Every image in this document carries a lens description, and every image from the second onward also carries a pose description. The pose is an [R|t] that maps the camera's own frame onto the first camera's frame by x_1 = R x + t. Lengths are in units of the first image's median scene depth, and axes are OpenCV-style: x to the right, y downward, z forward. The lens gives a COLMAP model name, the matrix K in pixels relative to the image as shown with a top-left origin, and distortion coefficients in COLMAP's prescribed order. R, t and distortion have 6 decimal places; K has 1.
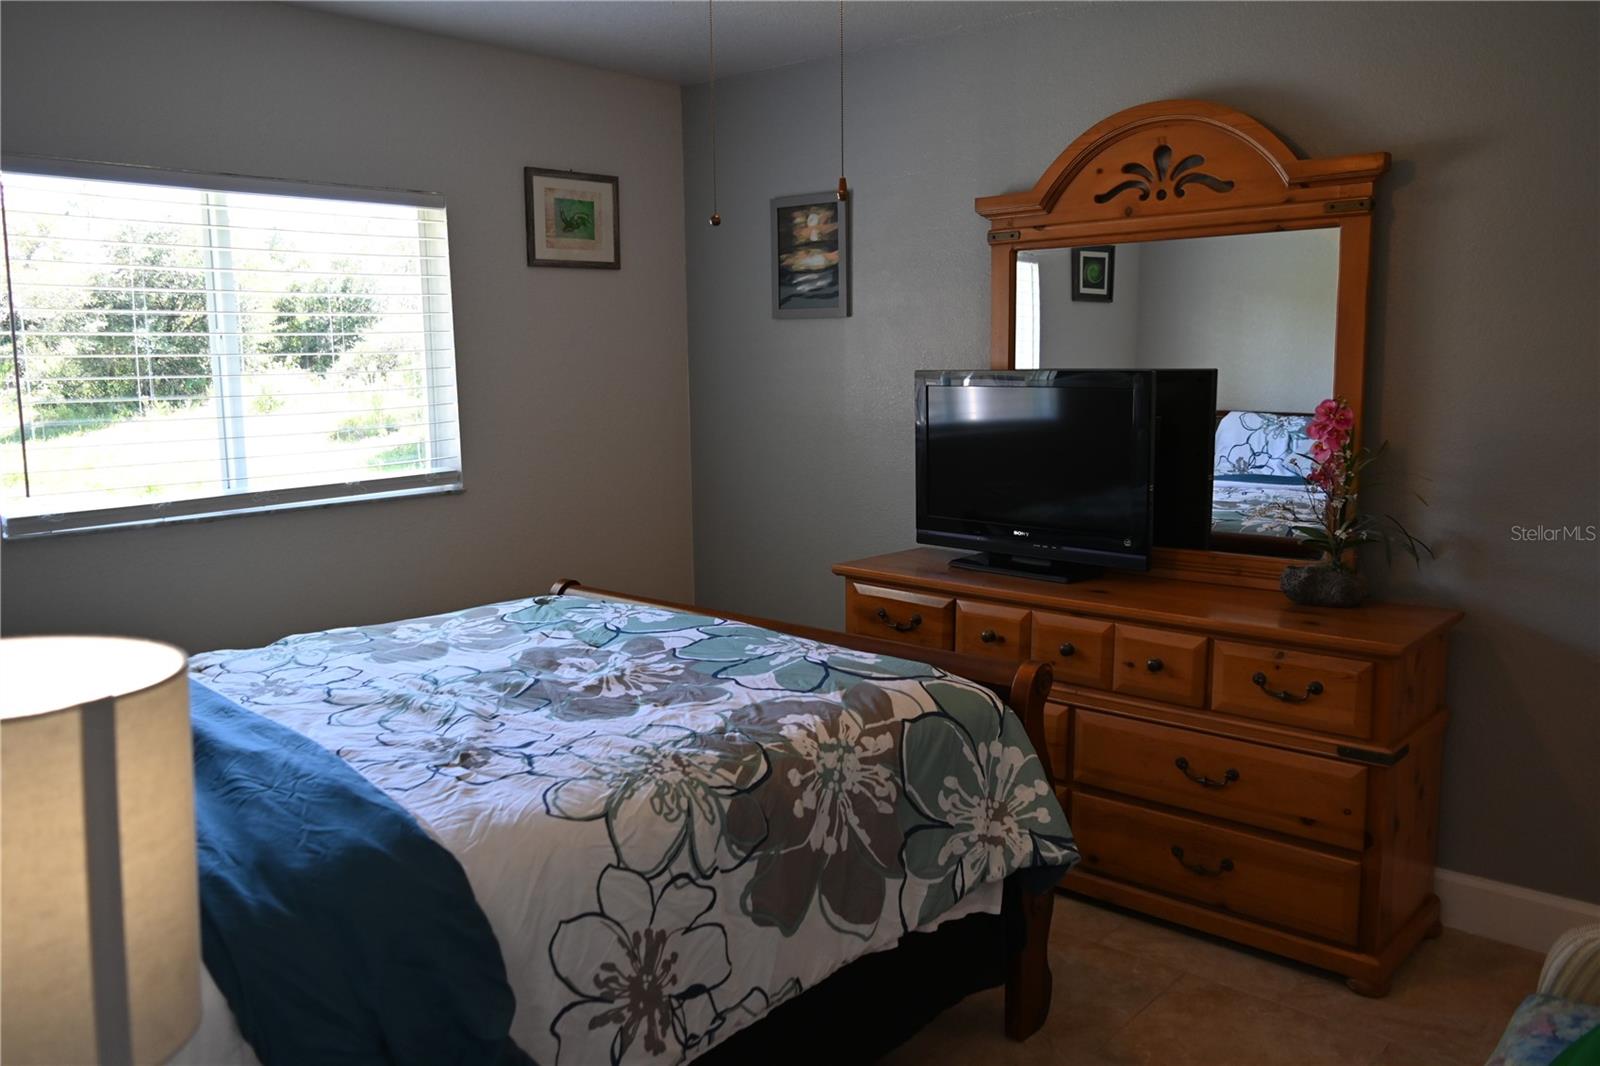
lens RADIAL K [[1244.5, 0, 800.0], [0, 1244.5, 533.0], [0, 0, 1]] dist [-0.018360, 0.015123]
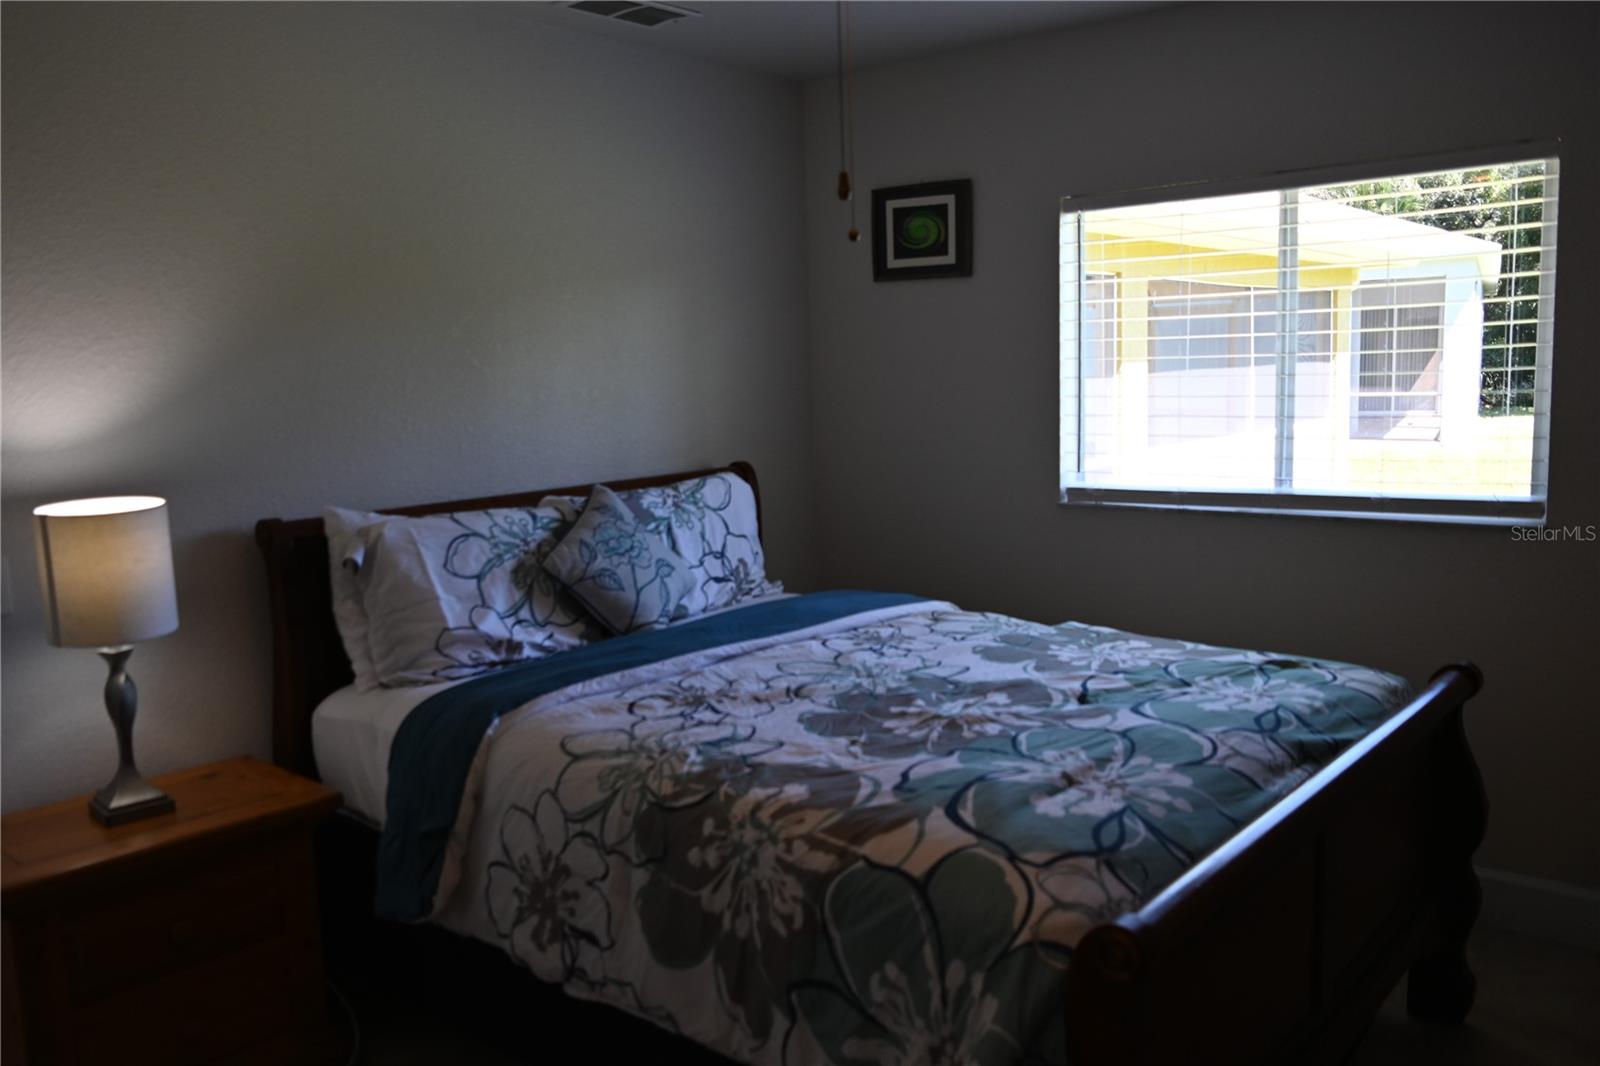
lens RADIAL K [[1238.2, 0, 800.0], [0, 1238.2, 533.0], [0, 0, 1]] dist [-0.022505, 0.018223]
pose [[0.012332, 0.146780, -0.989092, 0.844674], [-0.111819, 0.983165, 0.144506, -0.161399], [0.993652, 0.108817, 0.028537, 0.944159]]
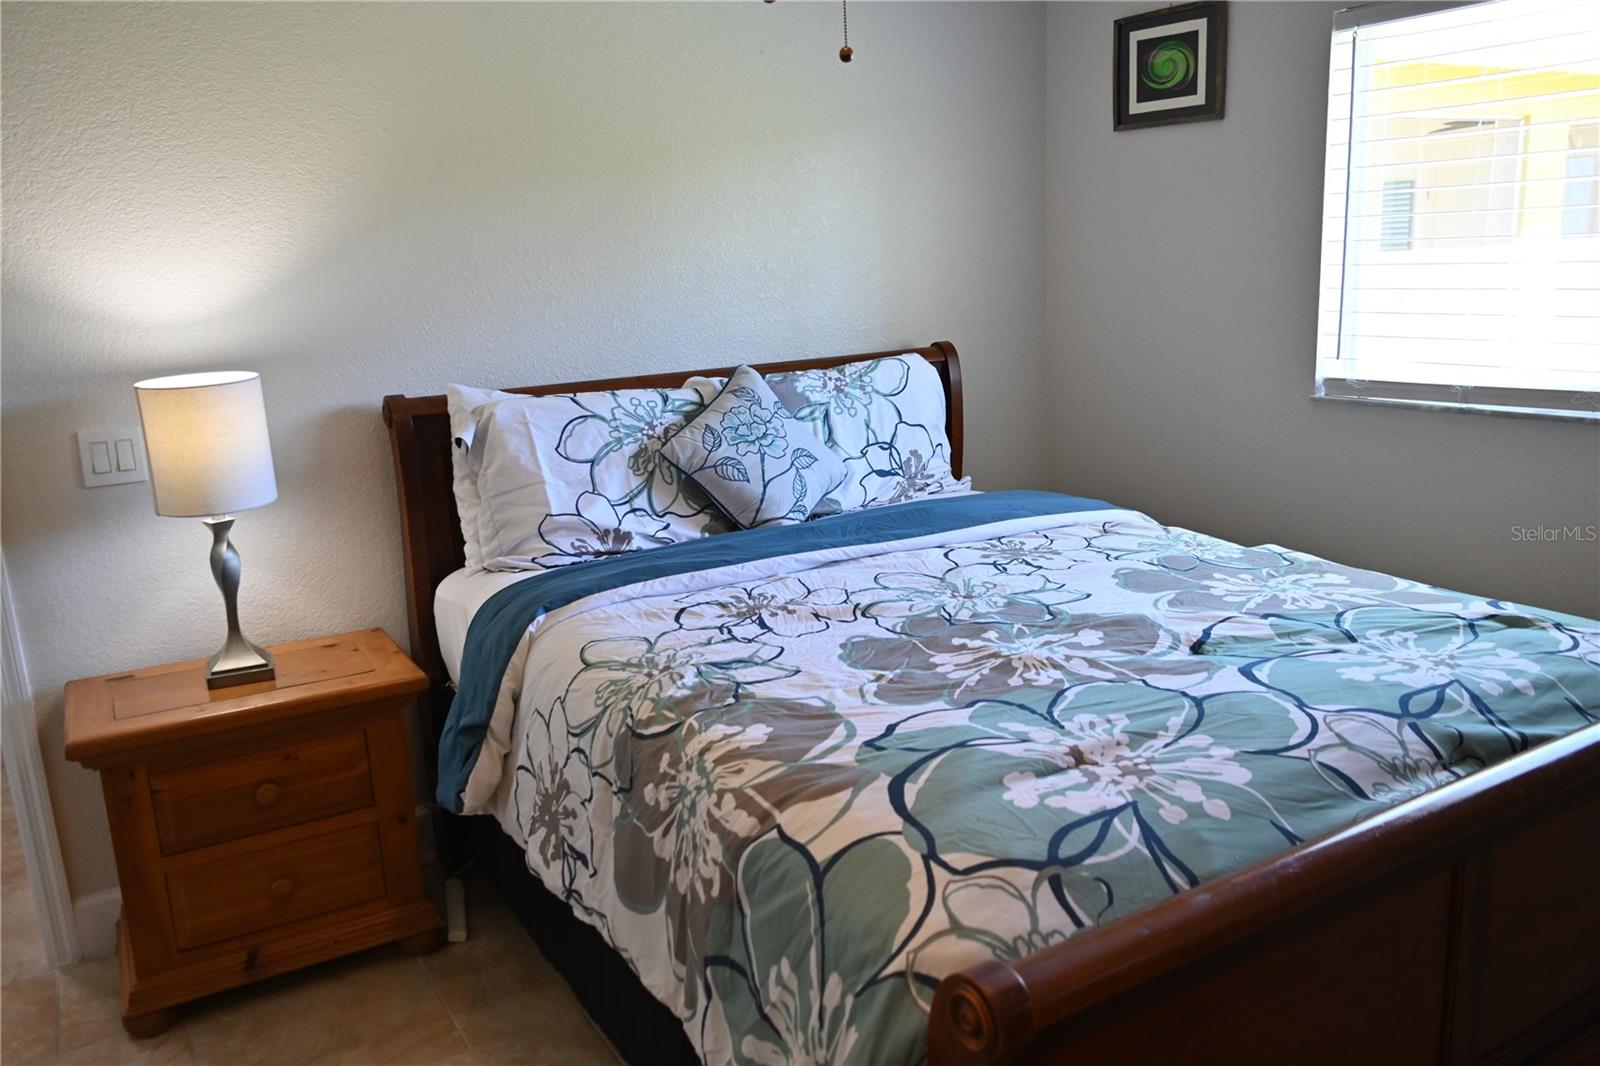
lens RADIAL K [[1232.3, 0, 802.2], [0, 1232.3, 535.2], [0, 0, 1]] dist [-0.015549, 0.001689]
pose [[-0.296967, 0.235022, -0.925514, 0.652881], [-0.088503, 0.958292, 0.271743, -0.172809], [0.950778, 0.162610, -0.263780, 1.190160]]
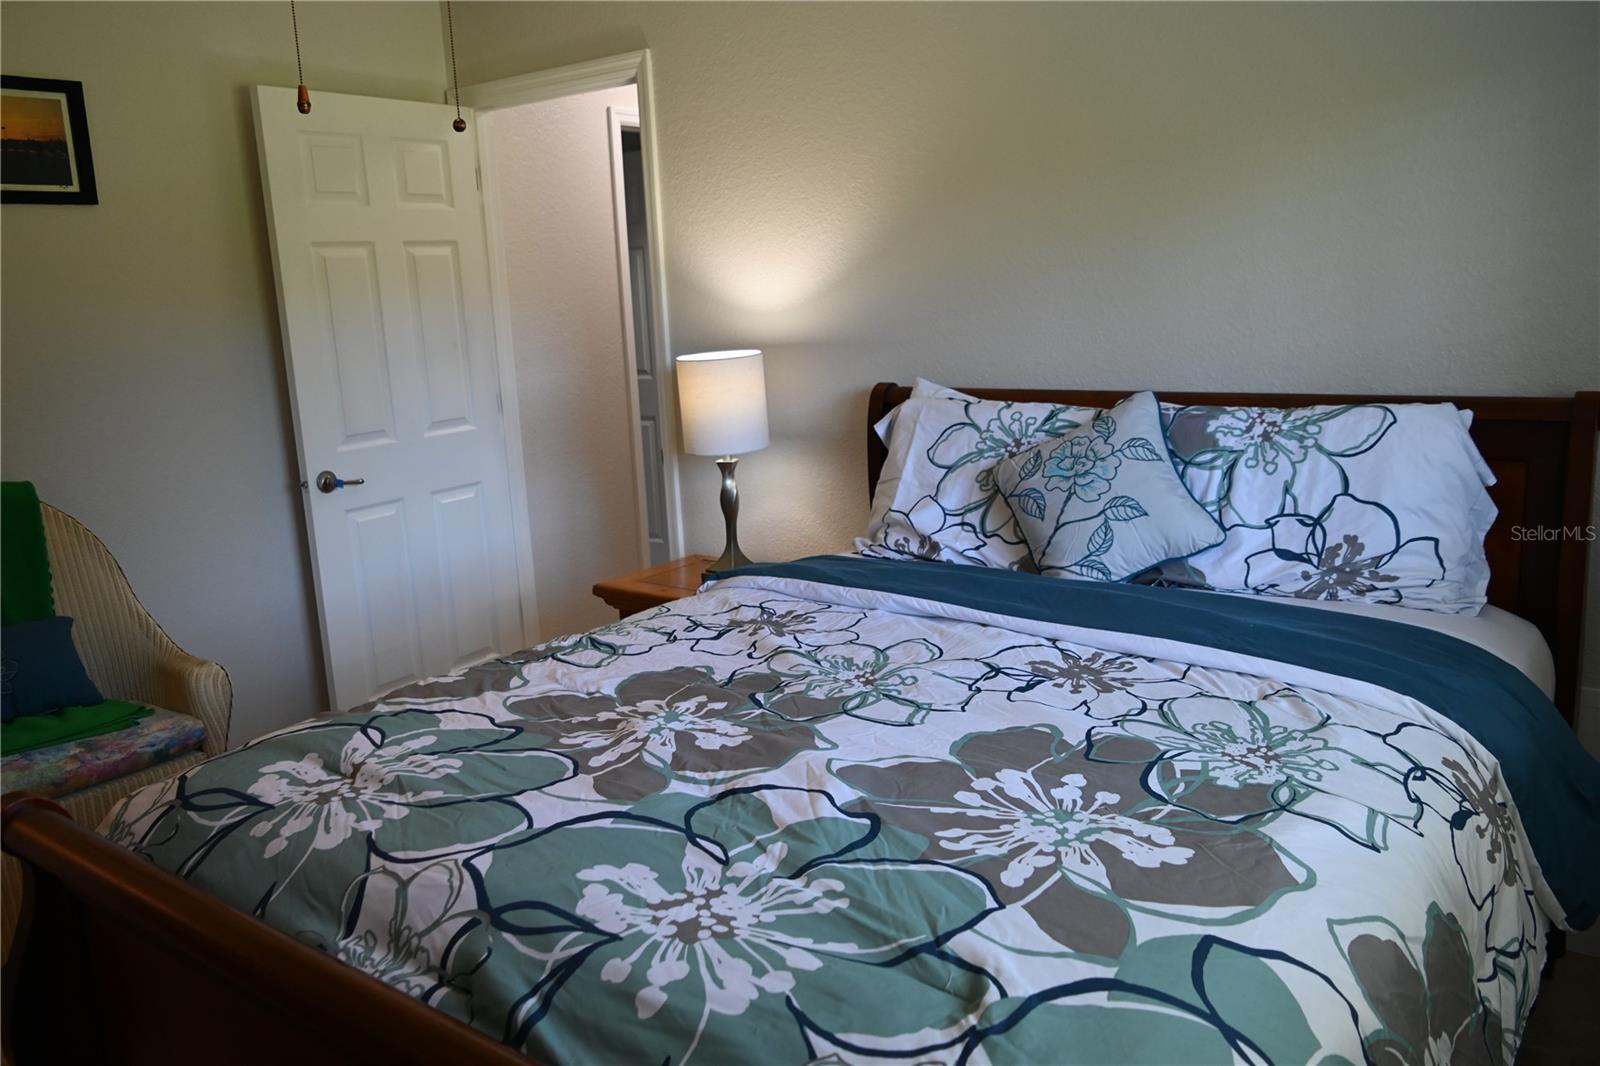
lens RADIAL K [[1238.2, 0, 800.0], [0, 1238.2, 533.0], [0, 0, 1]] dist [-0.022505, 0.018223]
pose [[-0.994859, 0.070868, -0.072337, -0.210058], [0.042360, 0.940053, 0.338386, -0.260315], [0.091982, 0.333582, -0.938223, 1.847468]]
